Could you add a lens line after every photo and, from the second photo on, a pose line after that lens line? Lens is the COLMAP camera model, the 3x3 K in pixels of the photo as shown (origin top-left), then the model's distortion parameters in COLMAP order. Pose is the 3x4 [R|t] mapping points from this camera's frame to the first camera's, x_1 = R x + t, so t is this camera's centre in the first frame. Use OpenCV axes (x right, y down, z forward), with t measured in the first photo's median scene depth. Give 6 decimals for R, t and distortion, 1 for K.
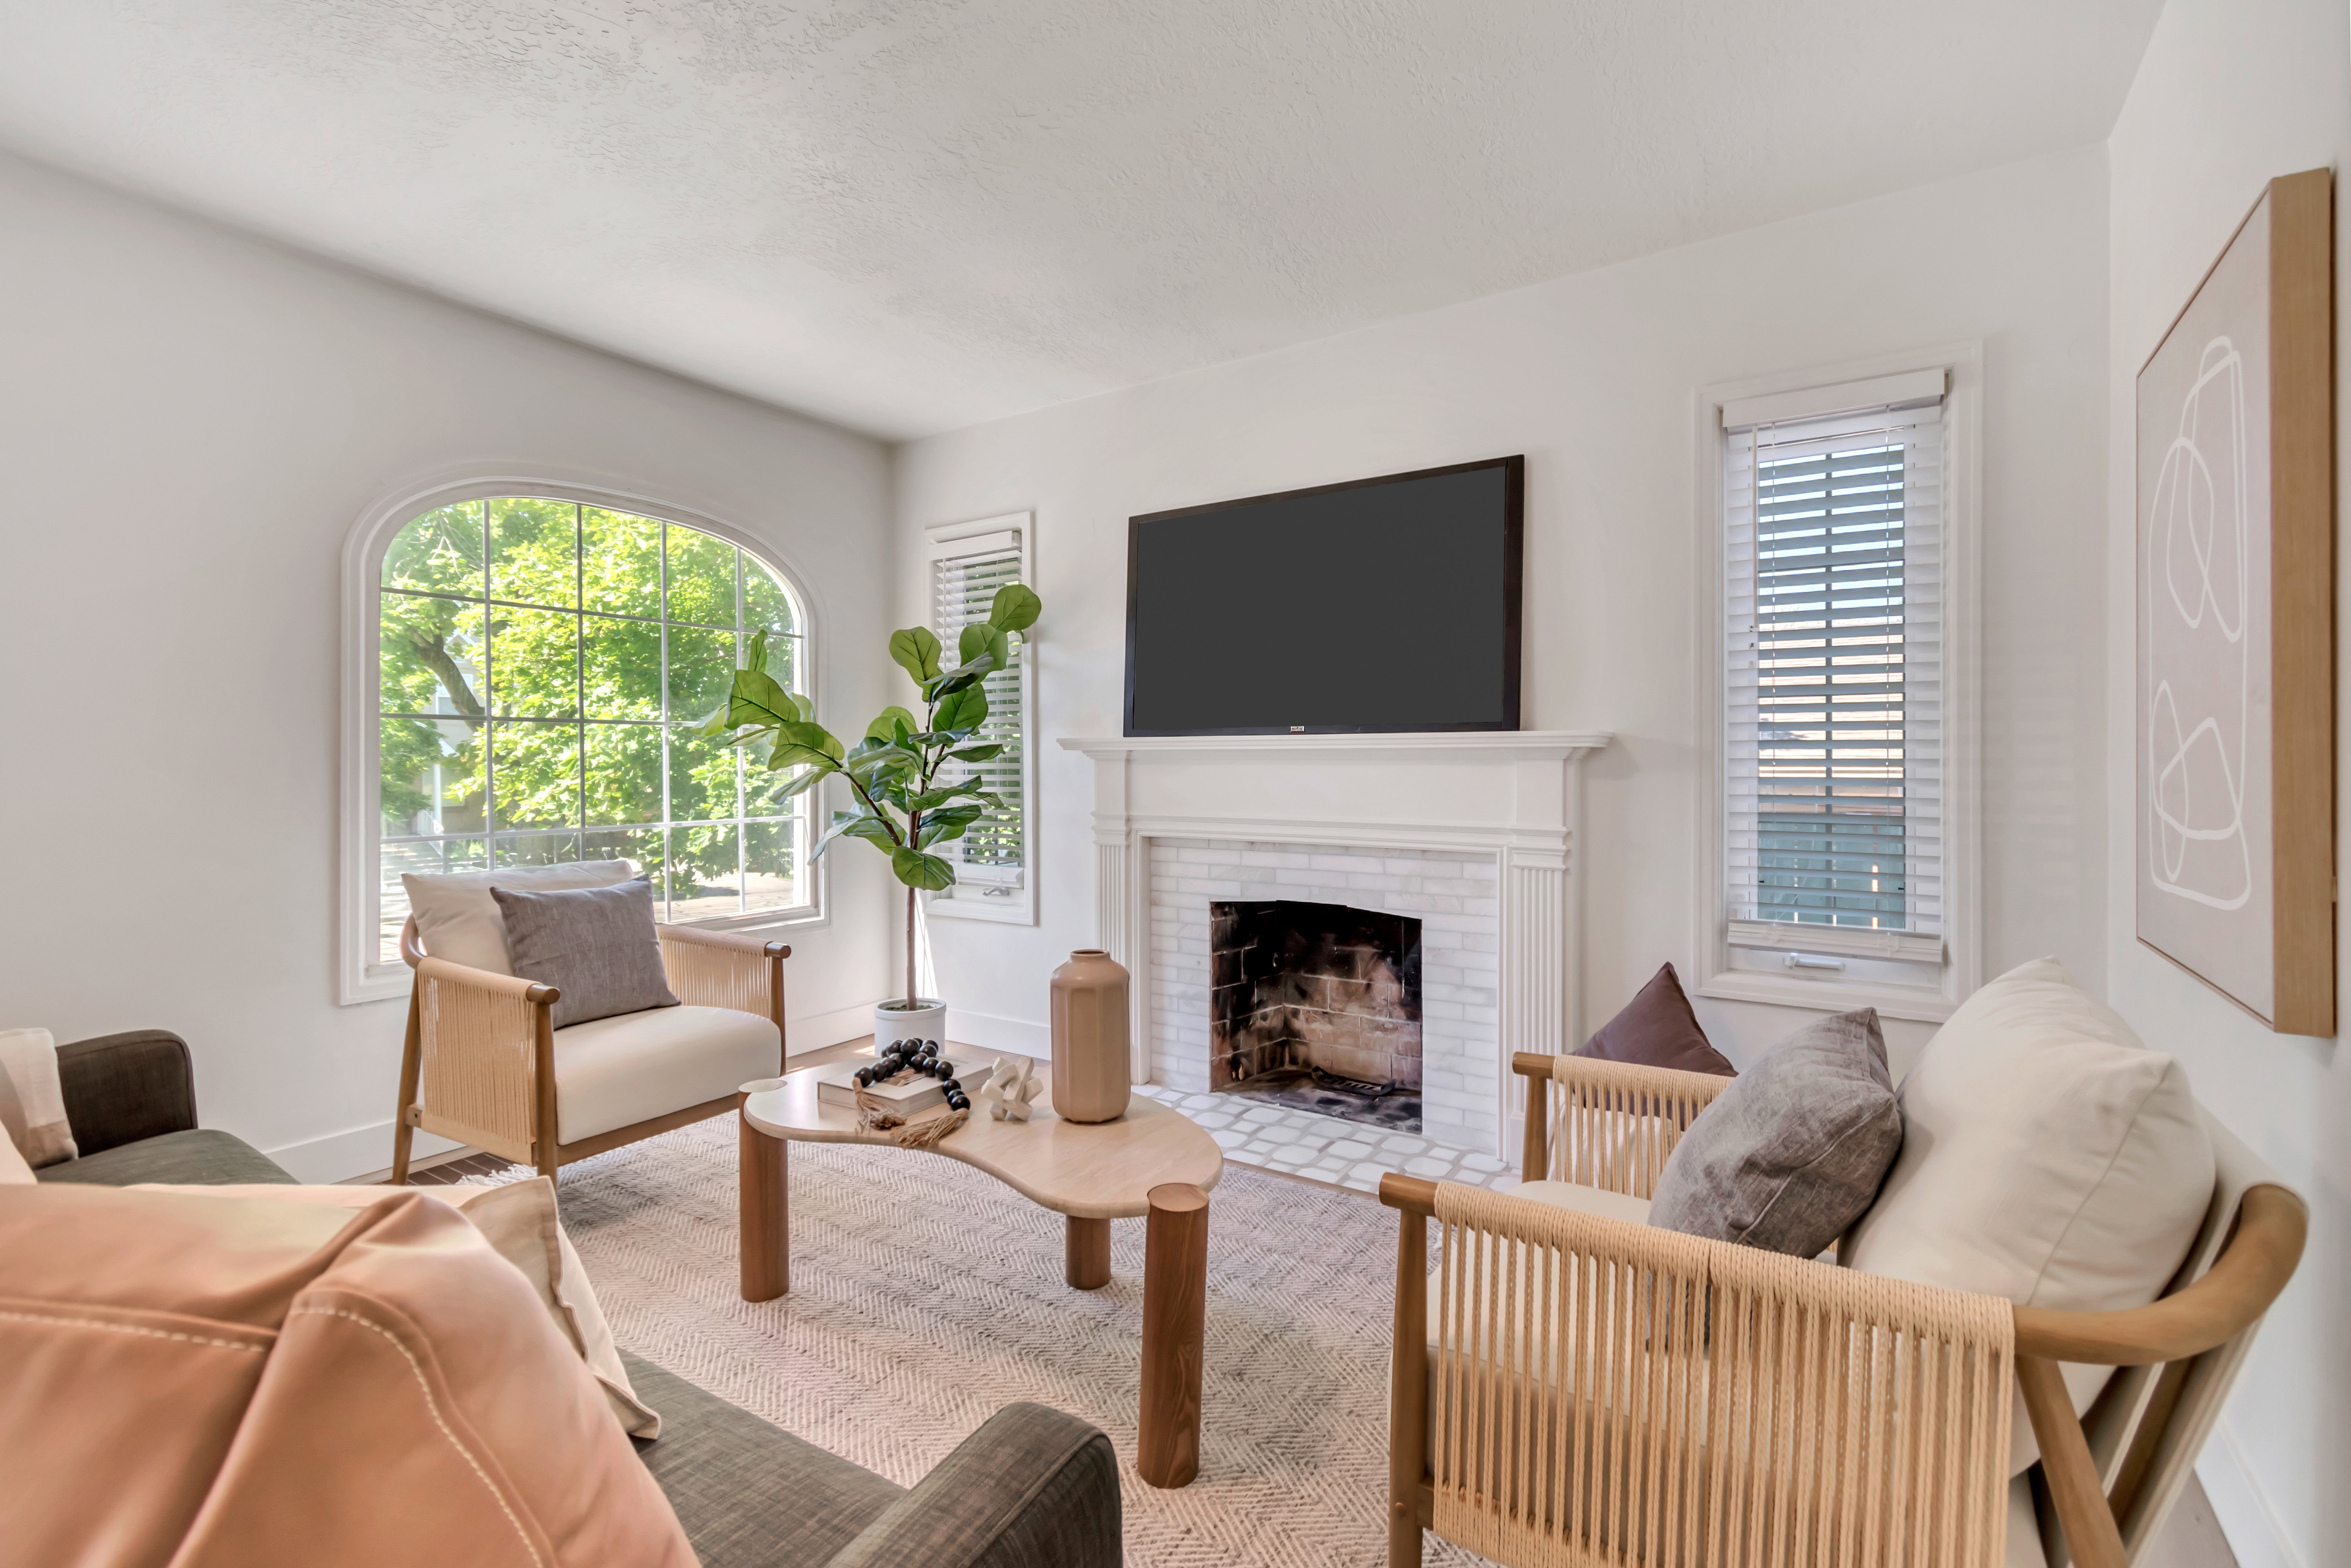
lens RADIAL K [[1047.8, 0, 1187.3], [0, 1047.8, 774.0], [0, 0, 1]] dist [0.005589, -0.001106]
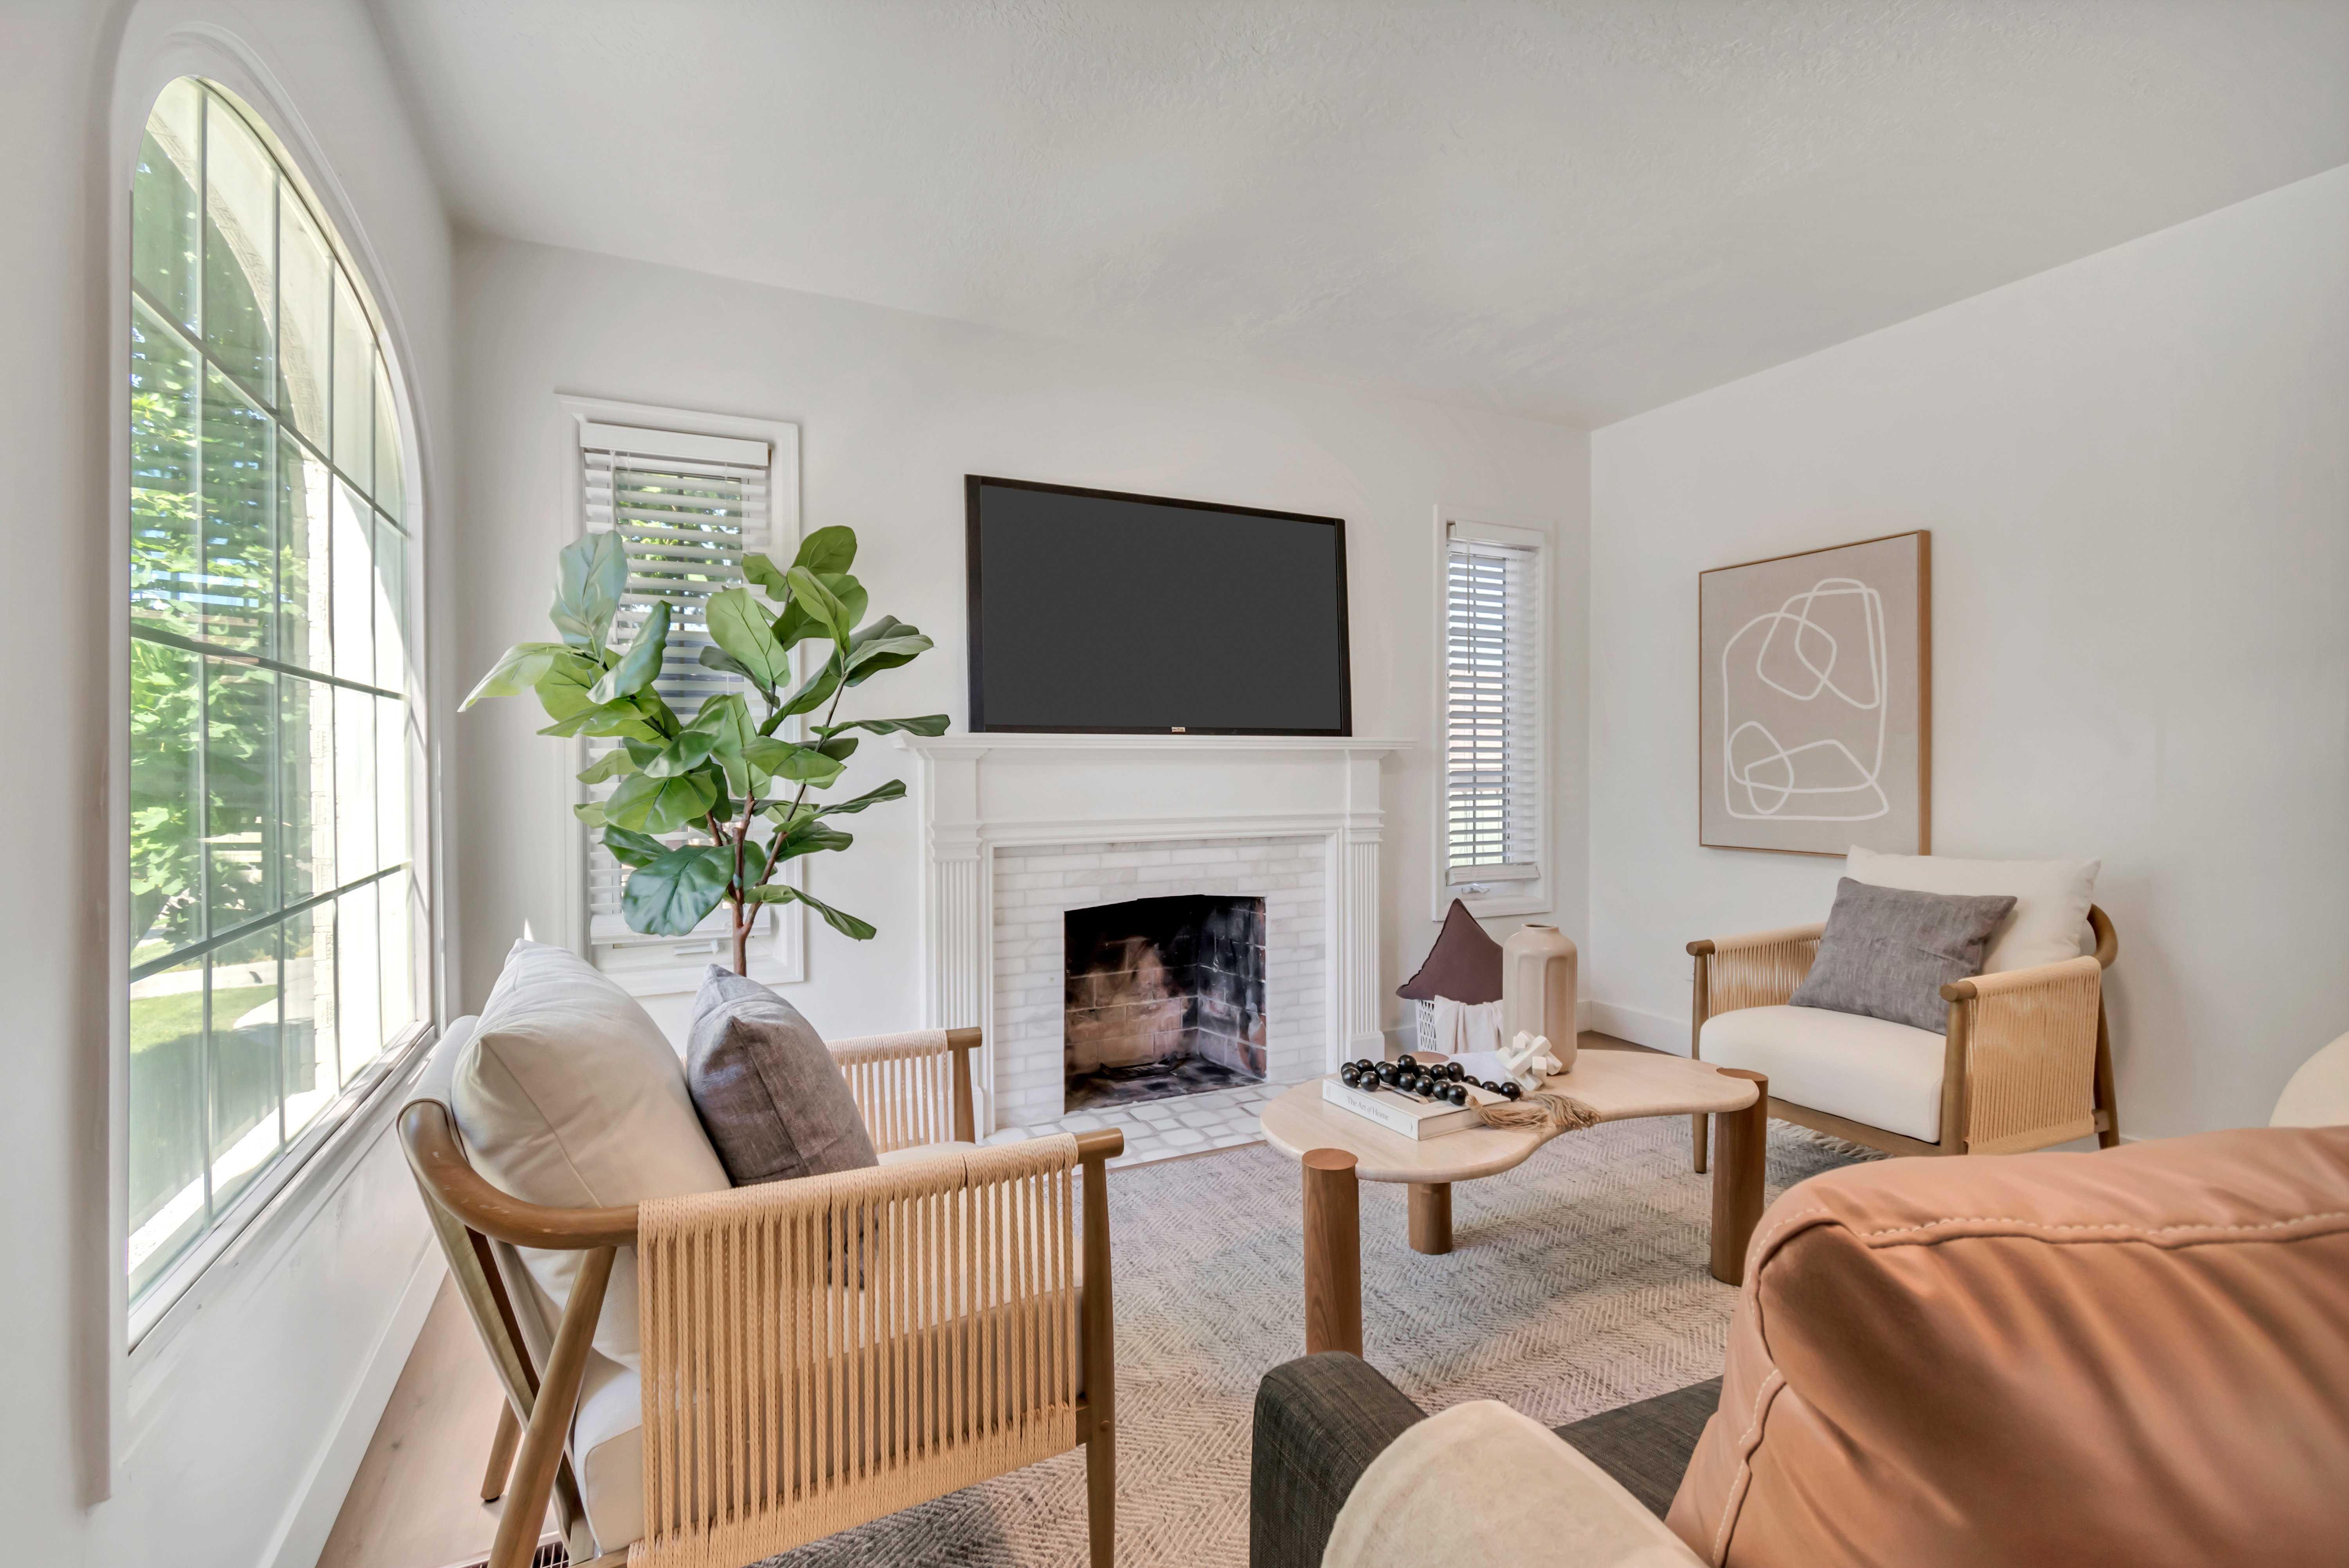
lens RADIAL K [[1046.8, 0, 1174.4], [0, 1046.8, 782.4], [0, 0, 1]] dist [0.005589, -0.001106]
pose [[0.515099, -0.016650, 0.856969, -0.759340], [0.013480, 0.999845, 0.011323, -0.002310], [-0.857025, 0.005719, 0.515243, 0.452133]]
